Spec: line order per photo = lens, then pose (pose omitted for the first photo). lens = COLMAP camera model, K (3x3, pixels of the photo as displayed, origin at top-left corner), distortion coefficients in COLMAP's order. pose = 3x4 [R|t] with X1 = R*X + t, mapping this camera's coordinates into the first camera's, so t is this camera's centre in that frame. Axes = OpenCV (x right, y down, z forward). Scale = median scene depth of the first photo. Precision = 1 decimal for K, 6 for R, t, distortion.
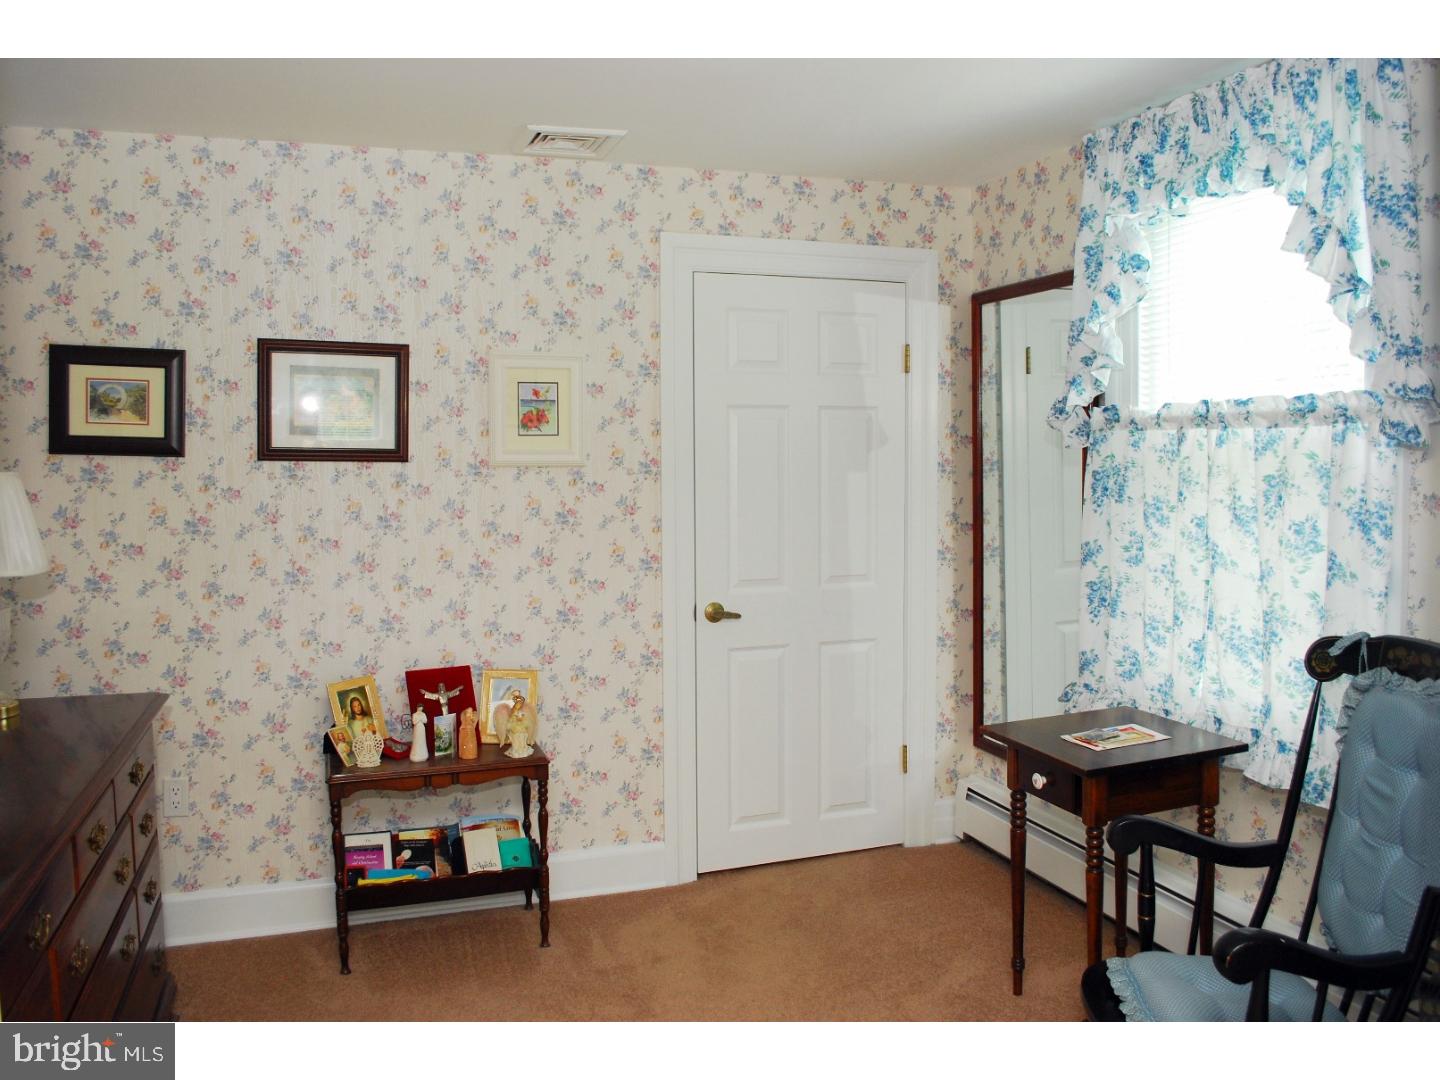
lens RADIAL K [[1144.7, 0, 728.0], [0, 1144.7, 524.2], [0, 0, 1]] dist [-0.083221, 0.013531]
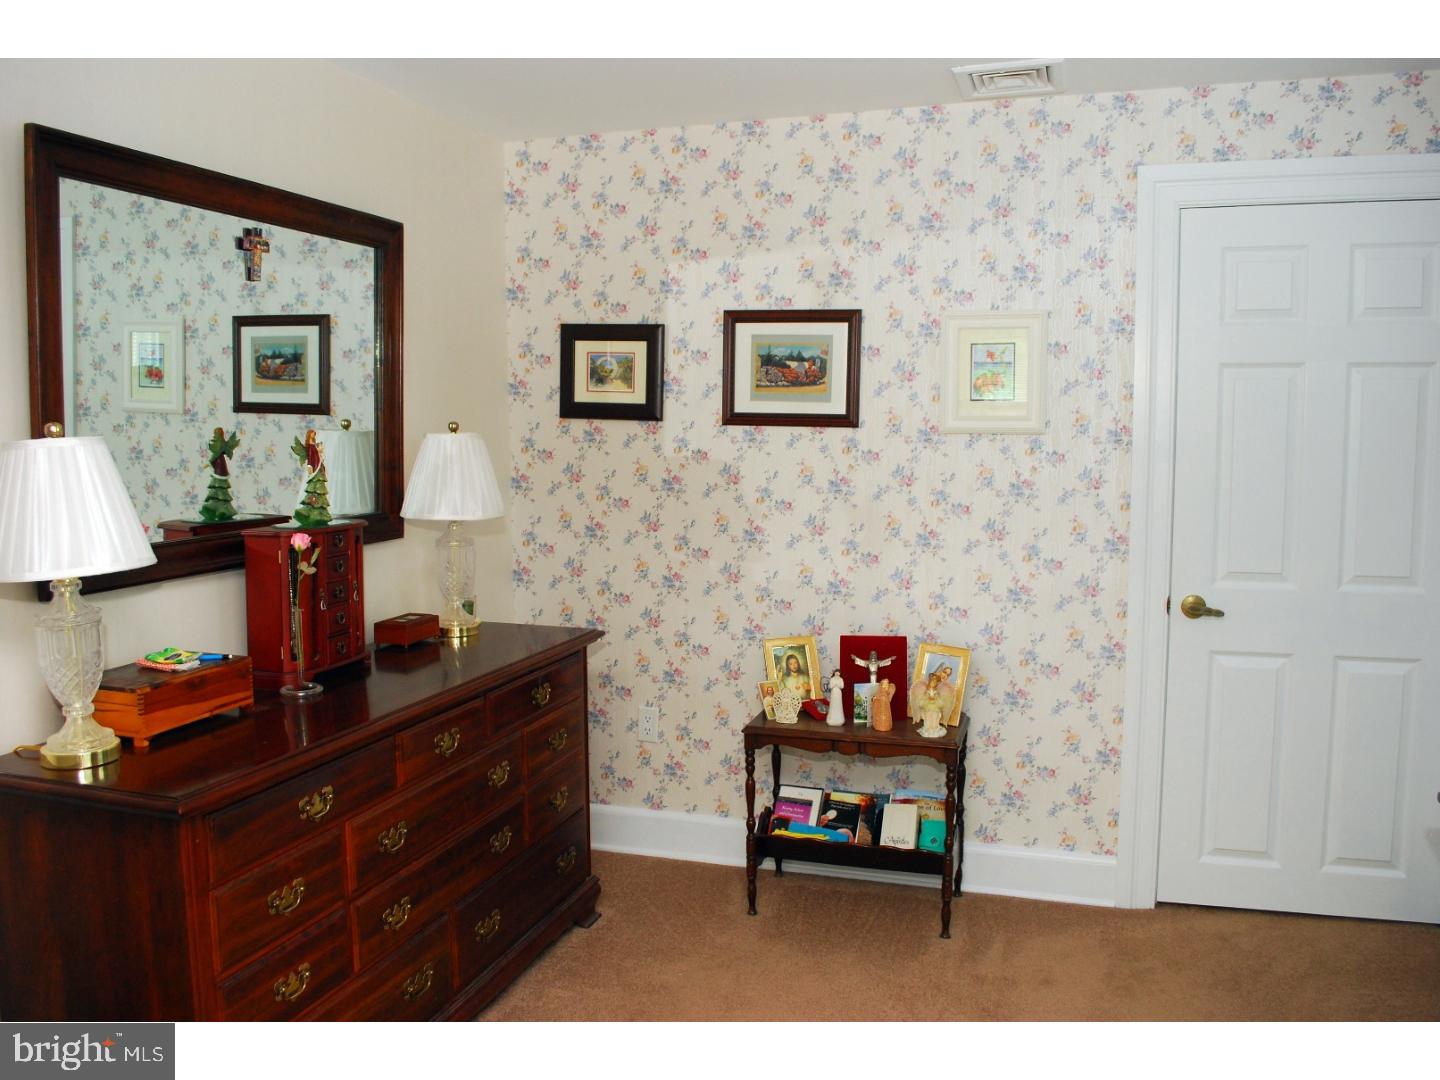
lens RADIAL K [[1194.2, 0, 720.0], [0, 1194.2, 540.0], [0, 0, 1]] dist [-0.085649, 0.011544]
pose [[0.792481, 0.061911, -0.606745, 0.263922], [-0.037298, 0.997892, 0.053108, -0.007081], [0.608754, -0.019456, 0.793120, 0.093166]]
